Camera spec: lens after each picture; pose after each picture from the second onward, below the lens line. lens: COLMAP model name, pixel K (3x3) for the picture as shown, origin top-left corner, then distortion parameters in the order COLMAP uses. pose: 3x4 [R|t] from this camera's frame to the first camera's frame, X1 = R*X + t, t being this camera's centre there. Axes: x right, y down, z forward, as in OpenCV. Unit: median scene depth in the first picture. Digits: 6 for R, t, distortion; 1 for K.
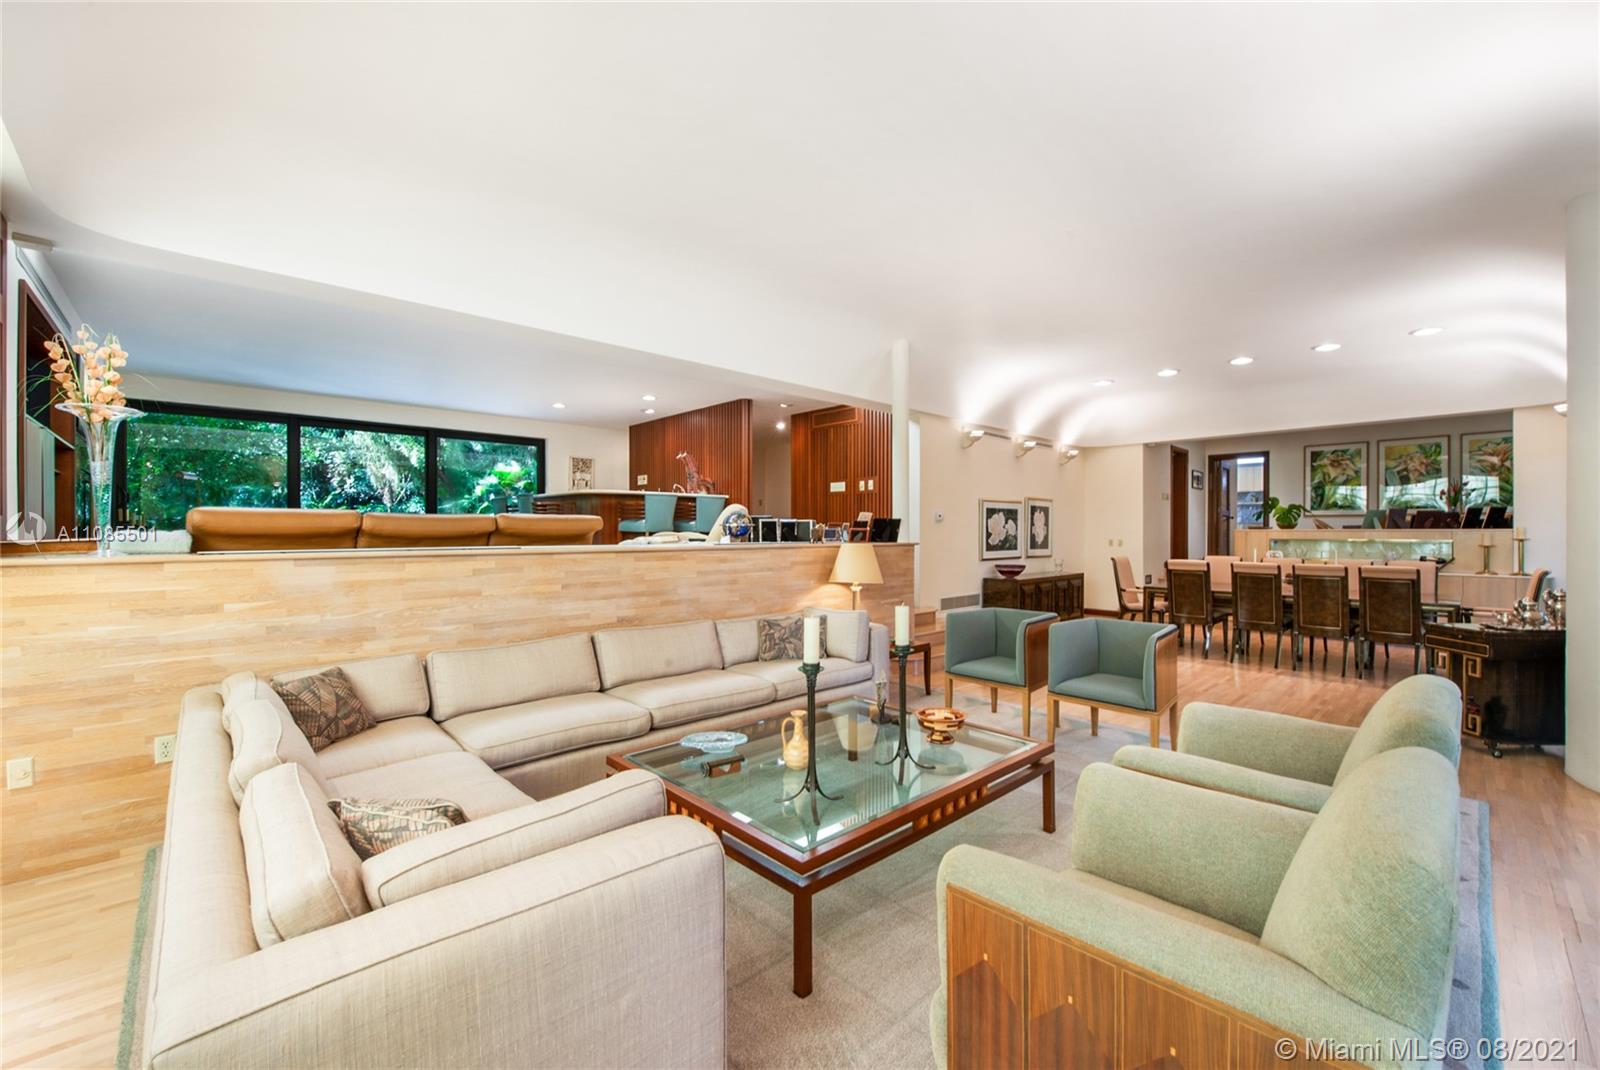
lens RADIAL K [[636.2, 0, 794.1], [0, 636.2, 533.1], [0, 0, 1]] dist [-0.020486, 0.000017]
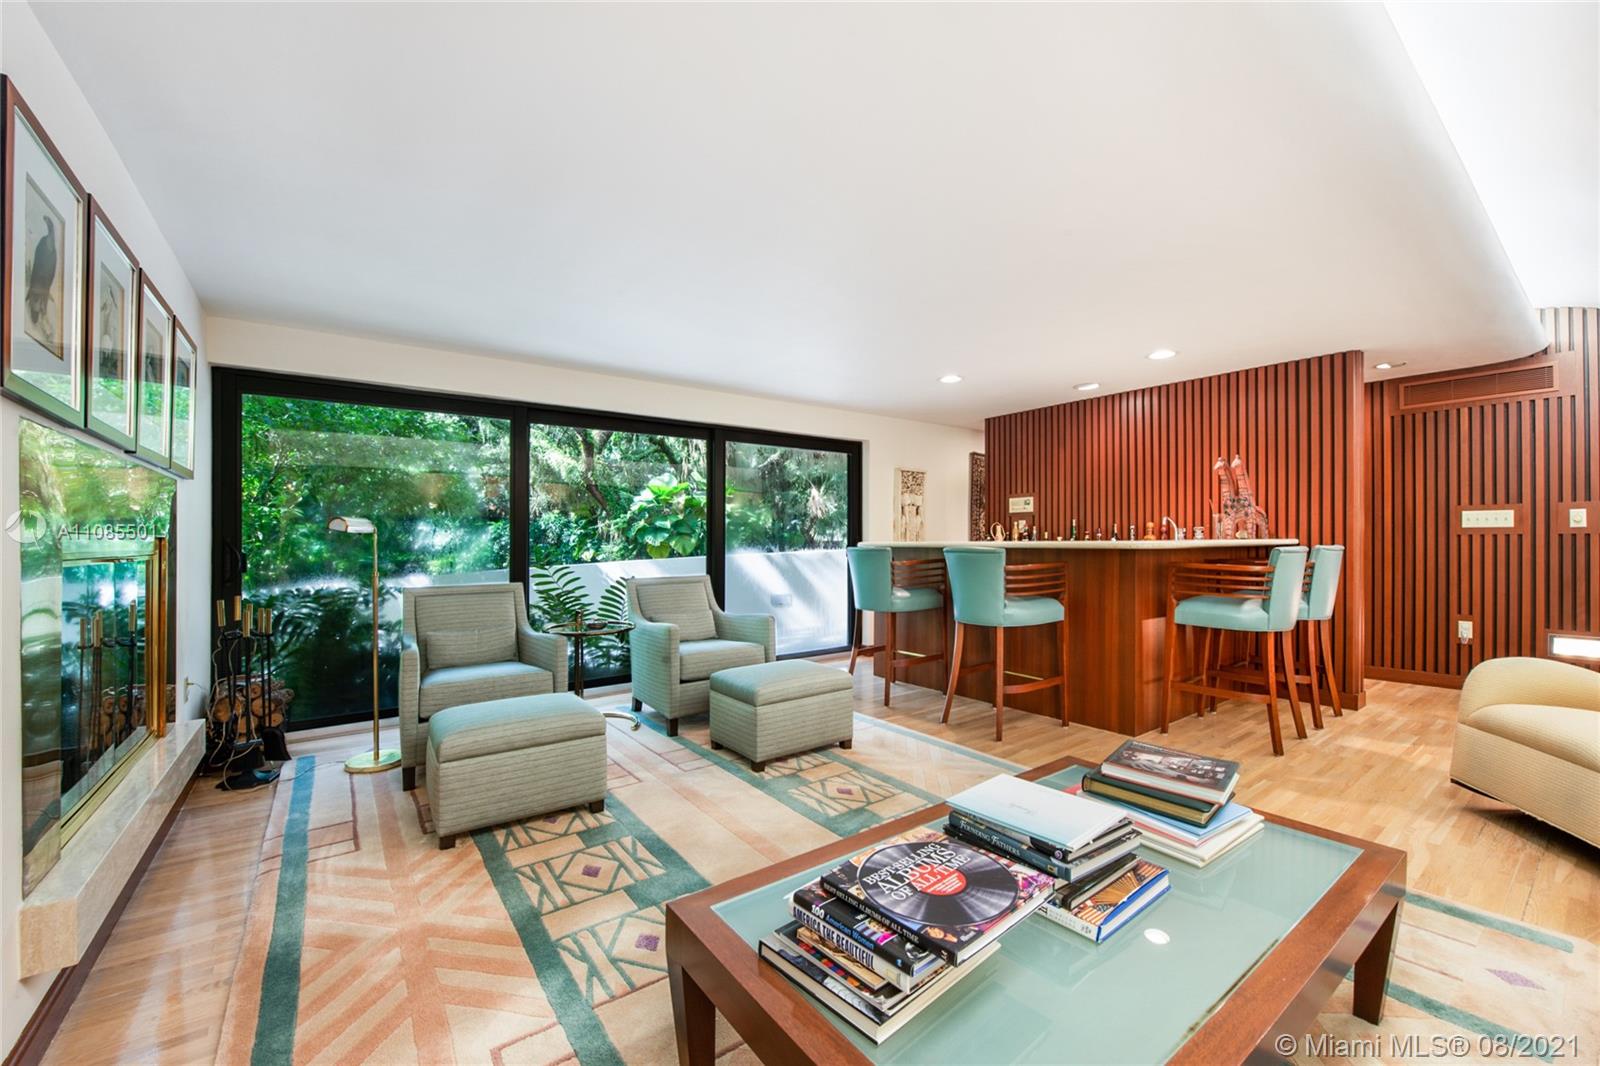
lens RADIAL K [[636.2, 0, 807.3], [0, 636.2, 533.8], [0, 0, 1]] dist [-0.020486, 0.000017]
pose [[0.992920, -0.006200, -0.118620, -0.409548], [0.005016, 0.999935, -0.010278, -0.055007], [0.118676, 0.009610, 0.992887, 0.402558]]
